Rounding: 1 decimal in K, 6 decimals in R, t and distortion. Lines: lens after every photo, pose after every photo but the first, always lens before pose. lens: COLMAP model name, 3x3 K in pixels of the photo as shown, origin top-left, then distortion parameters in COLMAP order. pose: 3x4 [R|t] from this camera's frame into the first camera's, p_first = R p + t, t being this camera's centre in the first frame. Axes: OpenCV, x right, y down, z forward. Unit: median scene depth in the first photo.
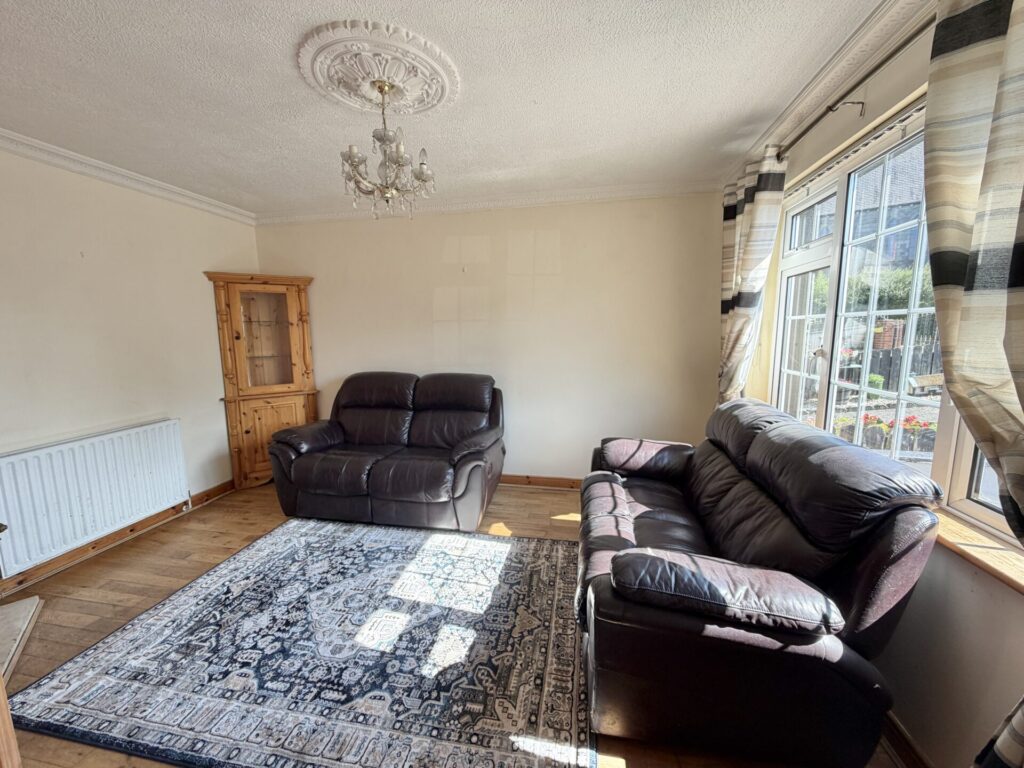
lens RADIAL K [[407.3, 0, 509.7], [0, 407.3, 379.7], [0, 0, 1]] dist [-0.000864, -0.000419]
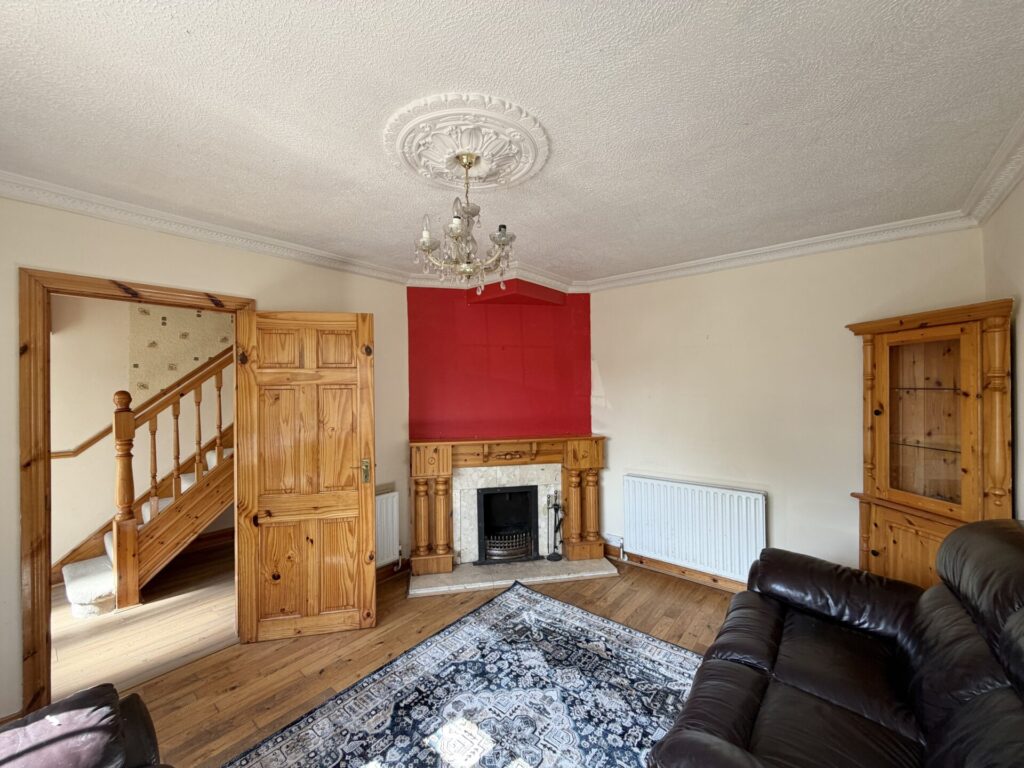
lens RADIAL K [[407.3, 0, 508.8], [0, 407.3, 385.2], [0, 0, 1]] dist [-0.000864, -0.000419]
pose [[-0.477395, 0.014244, -0.878574, 0.426094], [-0.096975, 0.992907, 0.068792, -0.253718], [0.873321, 0.118041, -0.472627, 1.452283]]
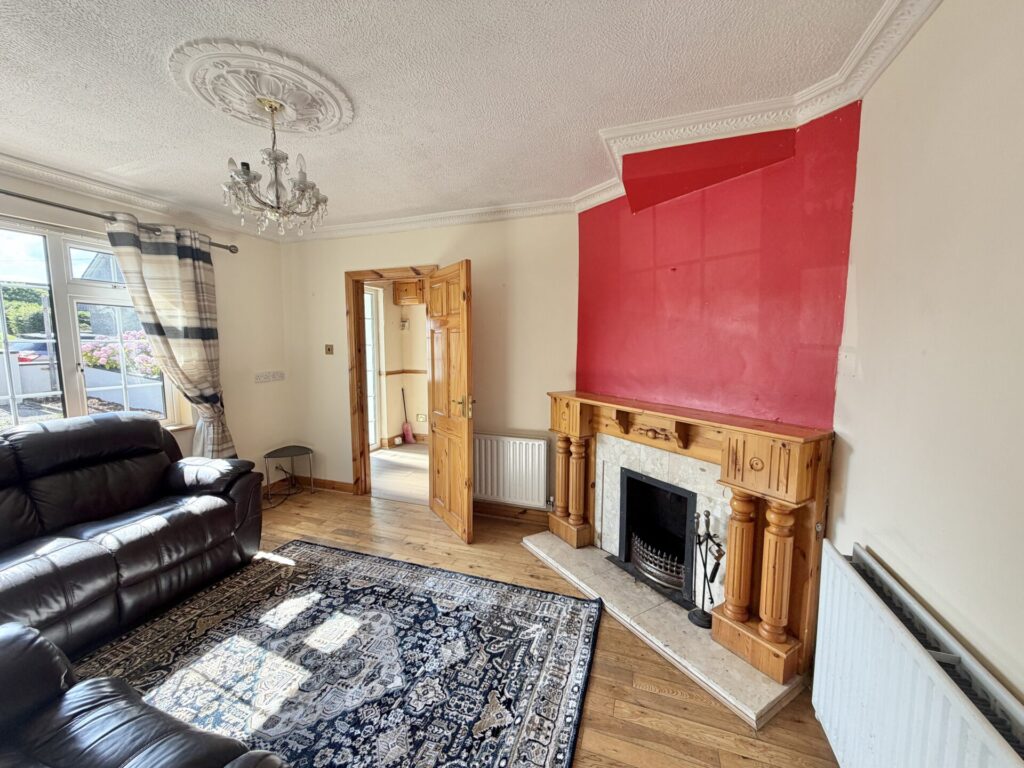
lens RADIAL K [[407.3, 0, 510.6], [0, 407.3, 385.5], [0, 0, 1]] dist [-0.000864, -0.000419]
pose [[-0.988663, -0.004756, 0.150076, -0.938841], [0.030145, 0.972861, 0.229419, -0.247000], [-0.147094, 0.231342, -0.961688, 1.835981]]
